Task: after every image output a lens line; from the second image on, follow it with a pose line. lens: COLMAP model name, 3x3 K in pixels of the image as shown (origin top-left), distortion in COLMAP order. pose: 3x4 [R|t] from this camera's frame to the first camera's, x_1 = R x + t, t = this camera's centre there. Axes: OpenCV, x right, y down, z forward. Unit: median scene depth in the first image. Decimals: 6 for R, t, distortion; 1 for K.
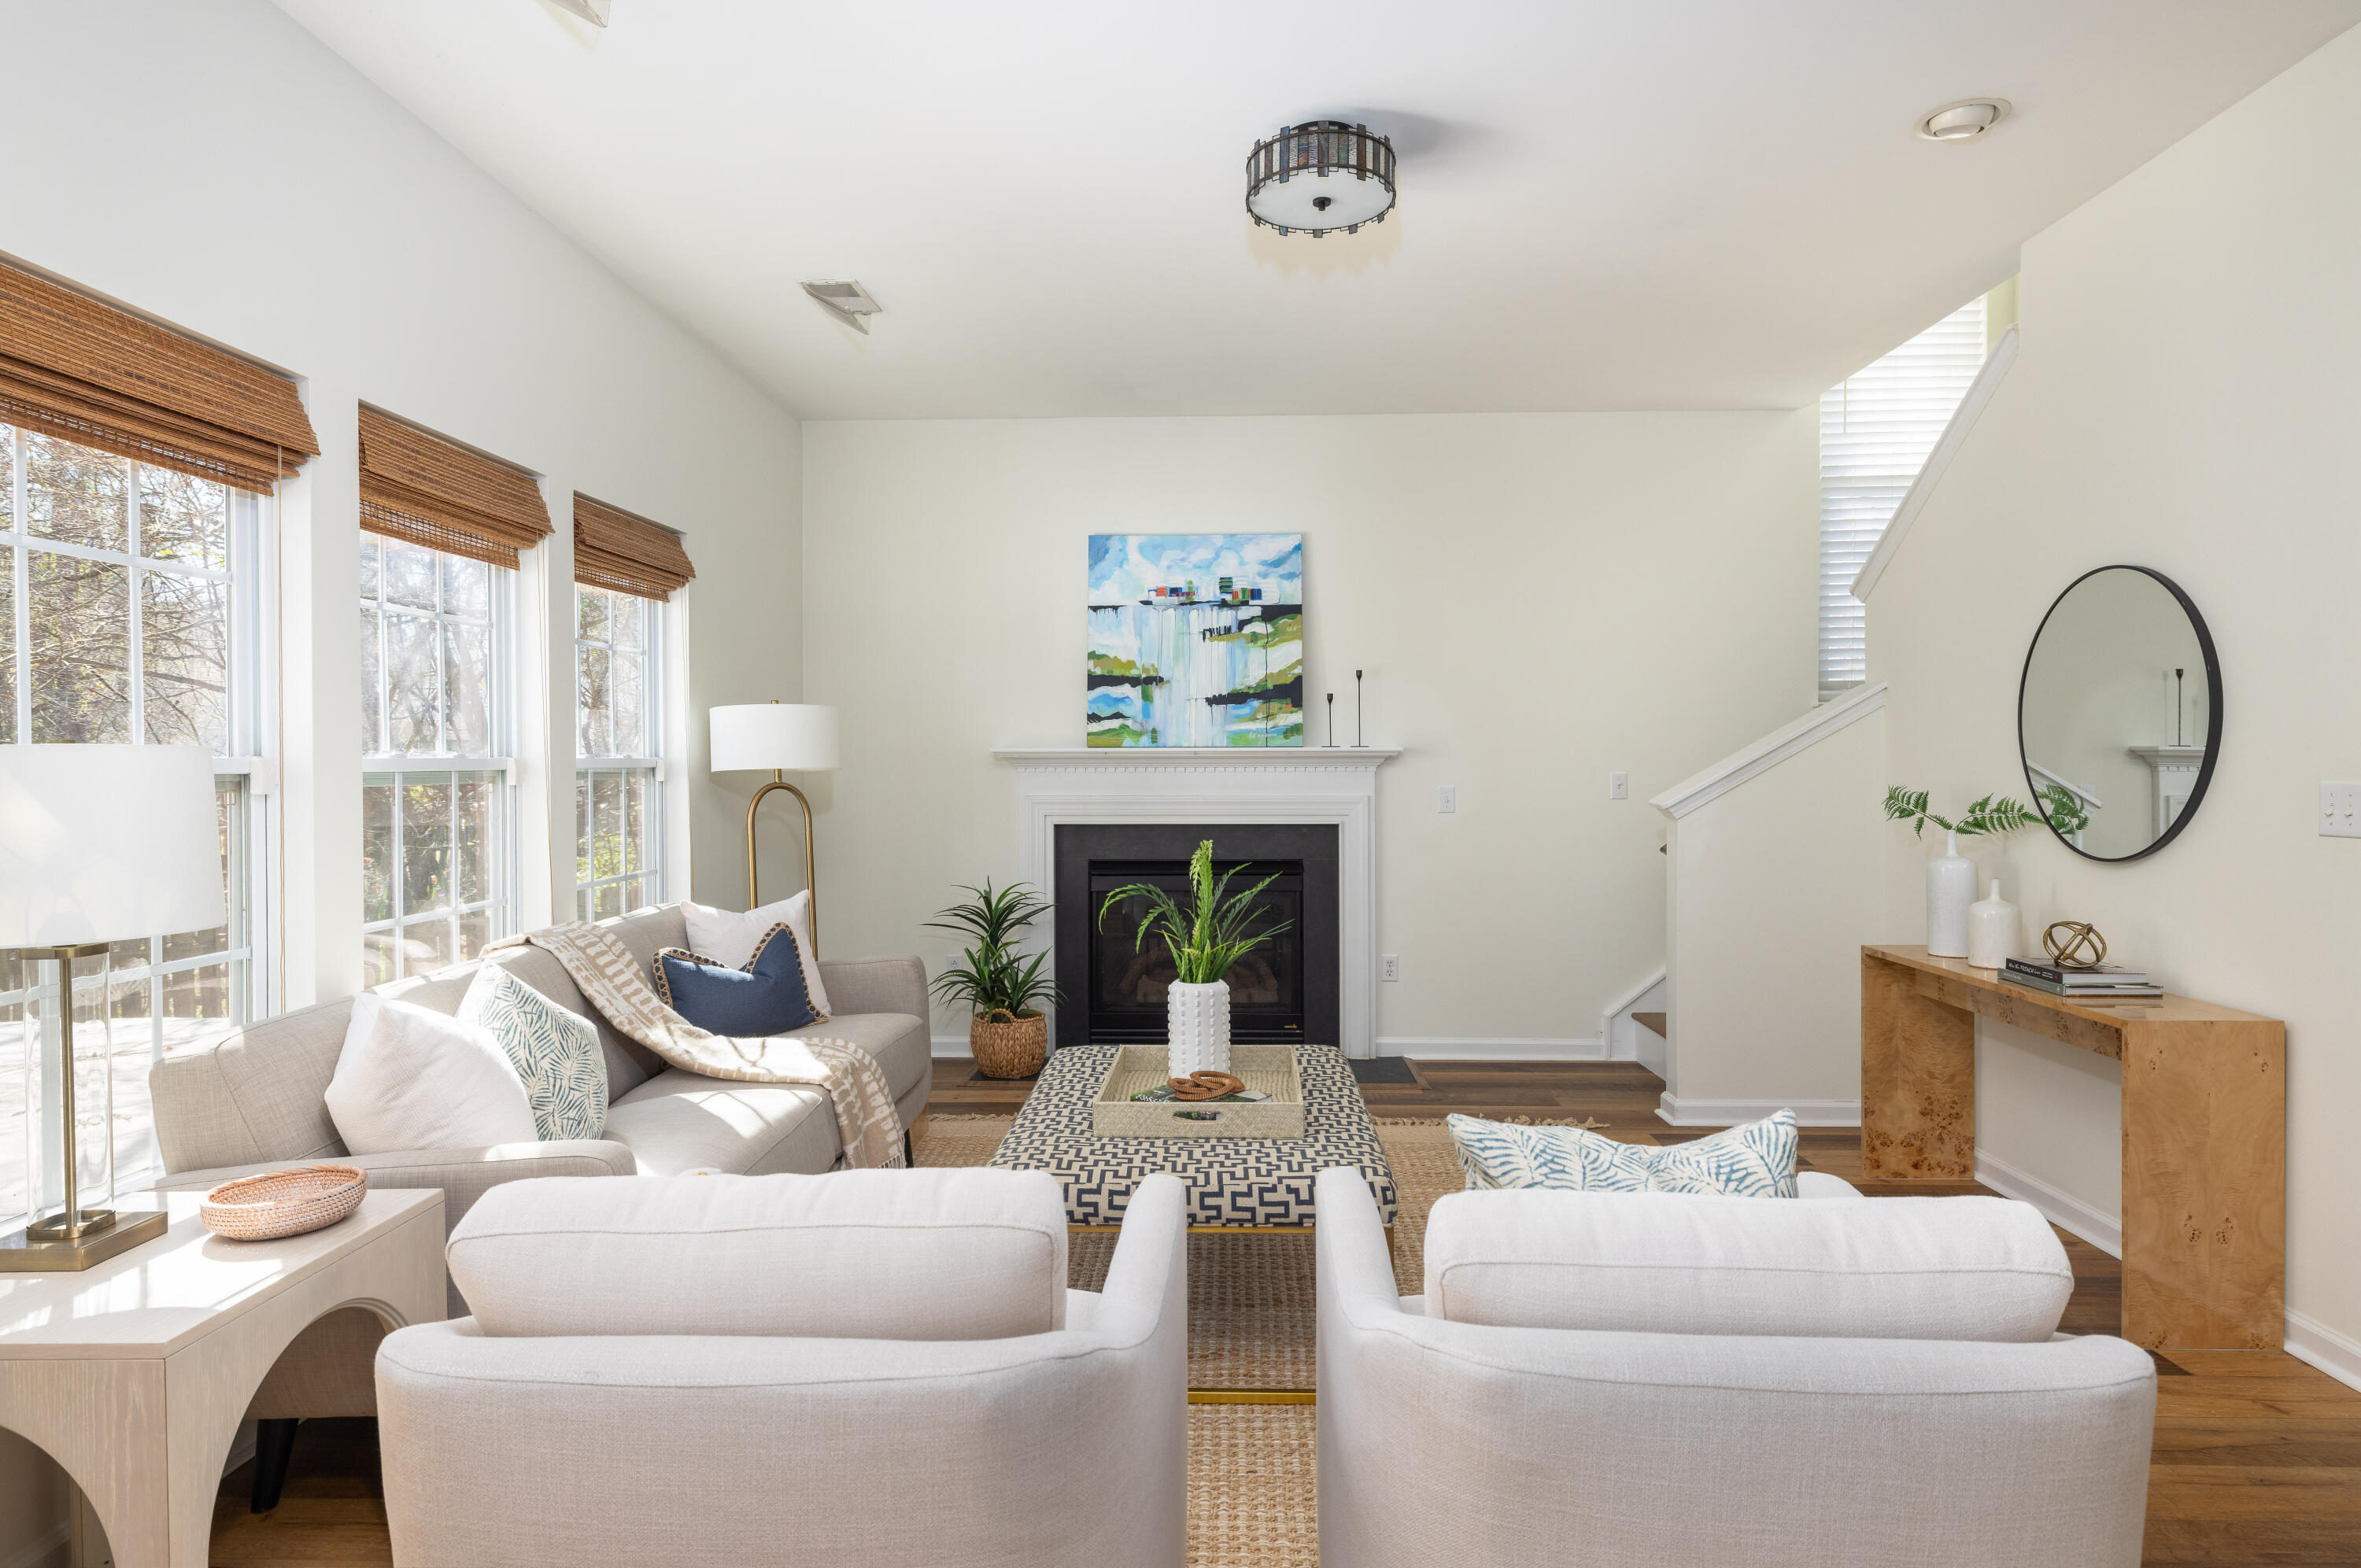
lens RADIAL K [[1349.6, 0, 1180.5], [0, 1349.6, 784.0], [0, 0, 1]] dist [0.000679, -0.000707]
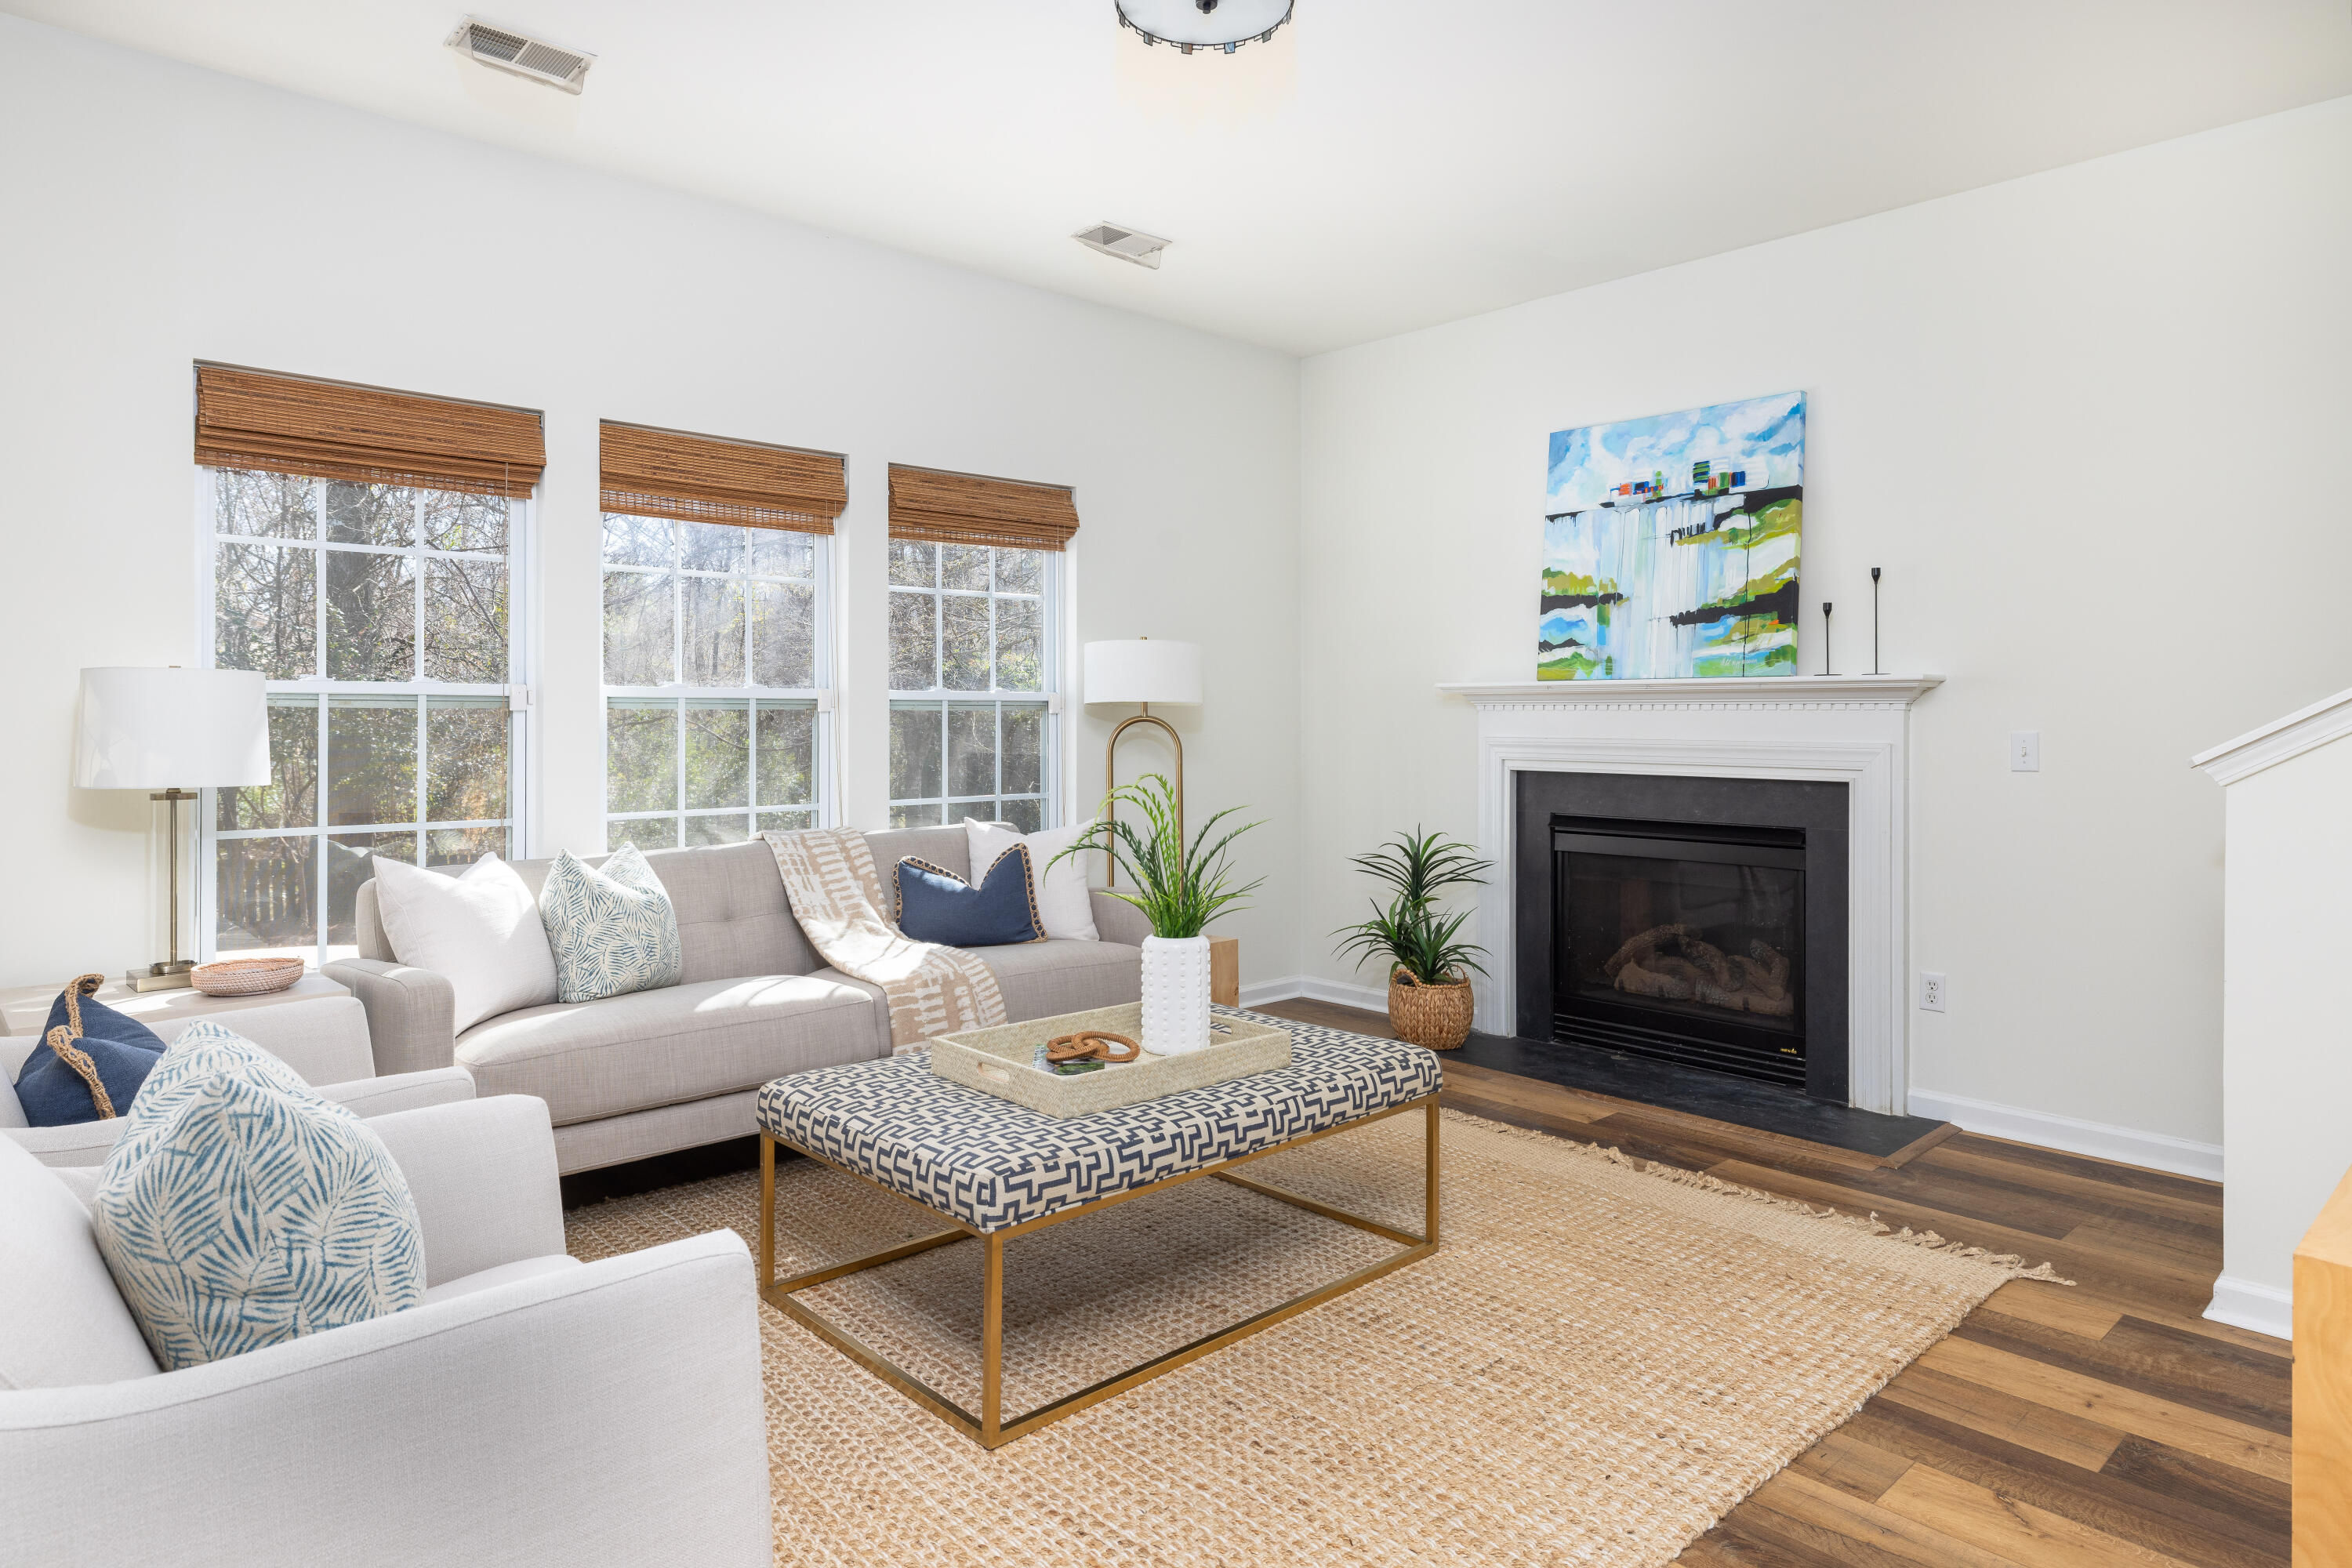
lens RADIAL K [[1371.1, 0, 1175.6], [0, 1371.1, 726.6], [0, 0, 1]] dist [0.002346, 0.000269]
pose [[0.707281, 0.009751, -0.706865, 0.383497], [-0.016603, 0.999858, -0.002821, 0.008054], [0.706738, 0.013731, 0.707343, 0.222577]]
